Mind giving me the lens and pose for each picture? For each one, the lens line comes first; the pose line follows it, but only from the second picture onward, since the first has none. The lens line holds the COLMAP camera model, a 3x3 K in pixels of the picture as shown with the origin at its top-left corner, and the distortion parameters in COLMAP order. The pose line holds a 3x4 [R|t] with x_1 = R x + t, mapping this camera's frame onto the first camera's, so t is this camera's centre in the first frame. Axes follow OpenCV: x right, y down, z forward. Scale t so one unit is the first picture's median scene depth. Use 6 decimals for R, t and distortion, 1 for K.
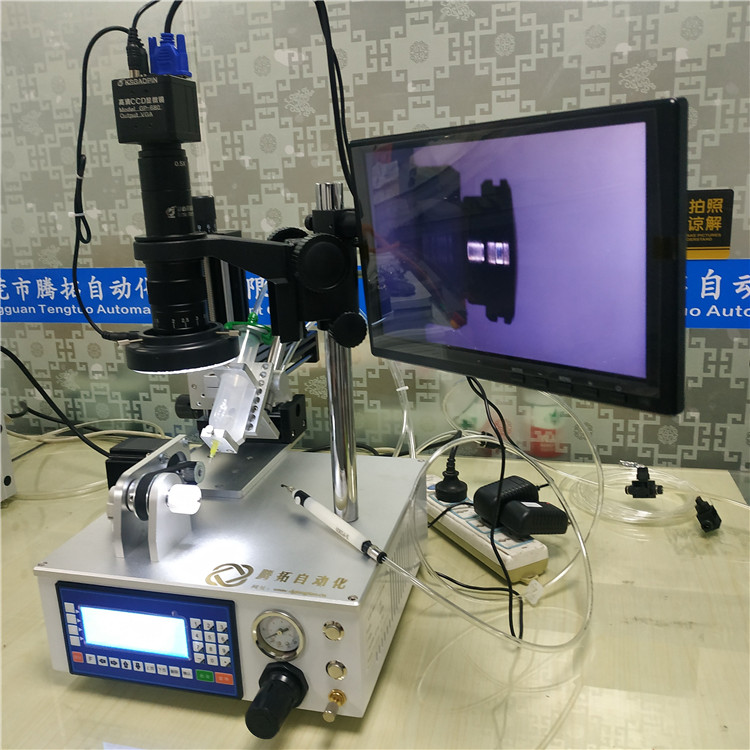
lens RADIAL K [[723.1, 0, 371.8], [0, 723.1, 365.4], [0, 0, 1]] dist [0.022425, -0.063633]
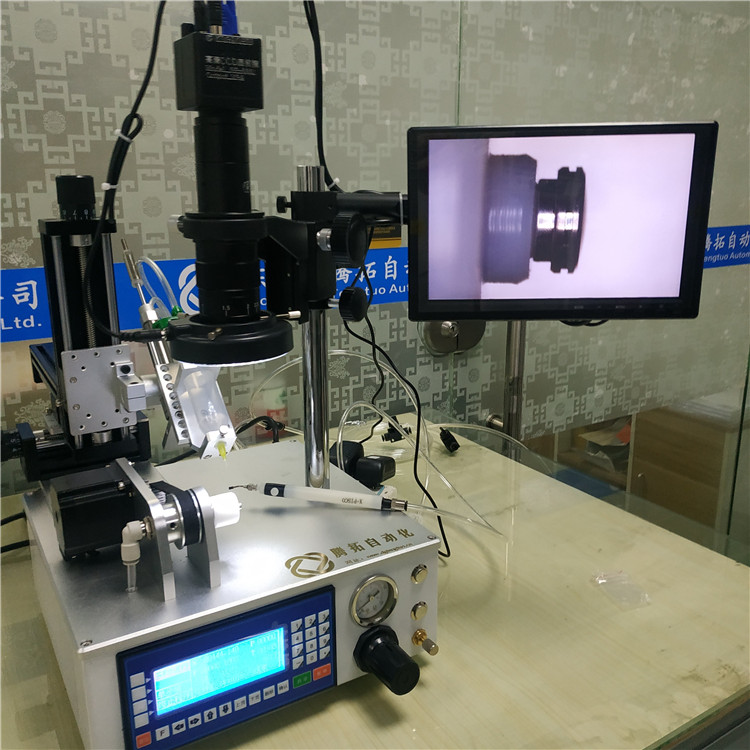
lens RADIAL K [[732.3, 0, 380.4], [0, 732.3, 361.6], [0, 0, 1]] dist [0.023857, -0.070343]
pose [[0.690974, -0.134255, 0.710303, -0.498689], [0.152620, 0.987547, 0.038190, -0.000851], [-0.706585, 0.082018, 0.702859, 0.141481]]
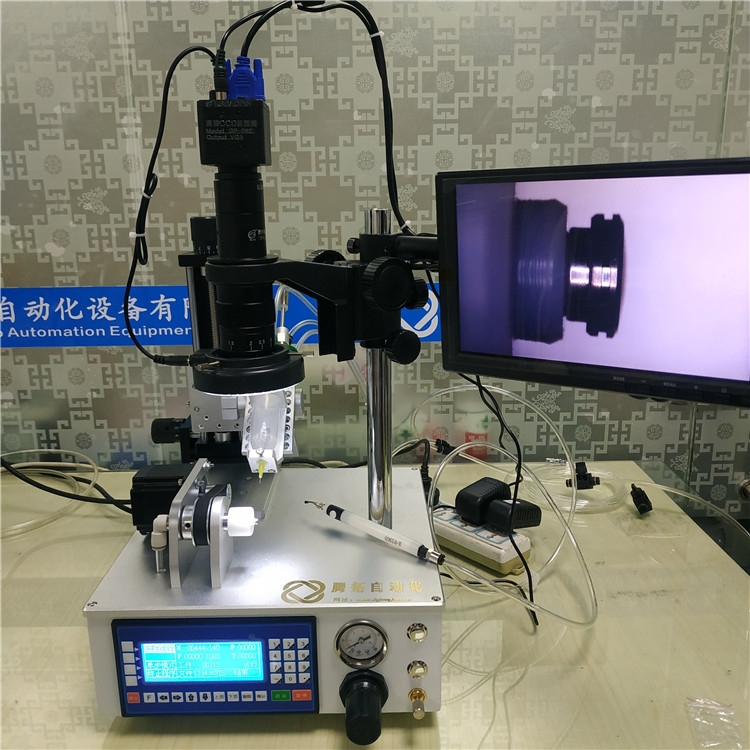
lens RADIAL K [[712.6, 0, 377.3], [0, 712.6, 369.1], [0, 0, 1]] dist [0.018423, -0.054855]
pose [[0.964386, -0.032748, 0.262464, -0.220339], [0.036938, 0.999256, -0.011047, -0.004458], [-0.261907, 0.020348, 0.964879, 0.002006]]
